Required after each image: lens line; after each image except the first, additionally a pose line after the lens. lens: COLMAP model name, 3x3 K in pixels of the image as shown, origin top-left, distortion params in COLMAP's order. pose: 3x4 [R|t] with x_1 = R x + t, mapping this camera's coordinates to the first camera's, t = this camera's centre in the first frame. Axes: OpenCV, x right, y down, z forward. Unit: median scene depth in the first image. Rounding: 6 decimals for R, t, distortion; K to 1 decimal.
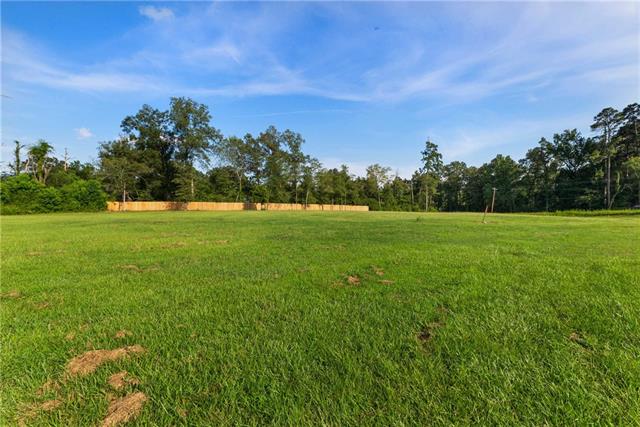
lens RADIAL K [[307.7, 0, 320.0], [0, 307.7, 213.5], [0, 0, 1]] dist [-0.000220, -0.000092]
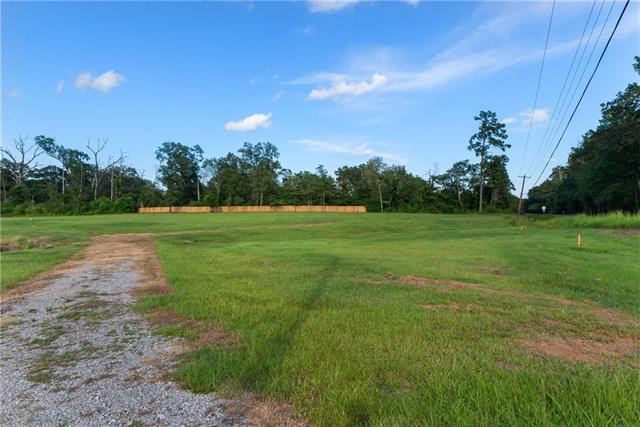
lens RADIAL K [[360.0, 0, 320.0], [0, 360.0, 213.5], [0, 0, 1]] dist [-0.004257, -0.000185]
pose [[0.615859, 0.006436, -0.787830, 1.034364], [-0.002489, 0.999978, 0.006224, -0.012130], [0.787853, -0.001873, 0.615861, 0.313819]]
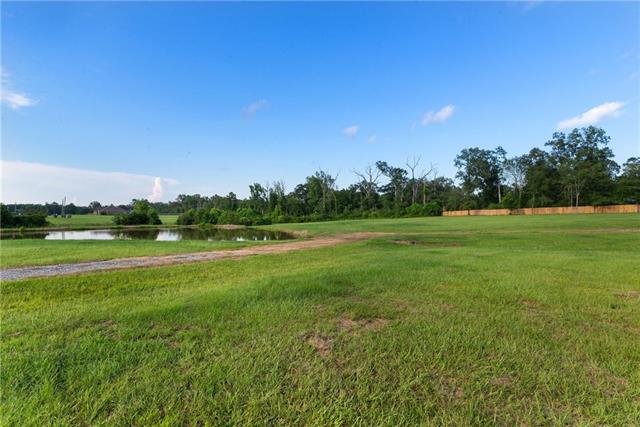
lens RADIAL K [[307.7, 0, 320.0], [0, 307.7, 213.5], [0, 0, 1]] dist [-0.000220, -0.000092]
pose [[-0.260321, -0.009309, -0.965477, 0.947686], [0.004941, 0.999928, -0.010973, -0.004275], [0.965509, -0.007627, -0.260256, 0.445000]]
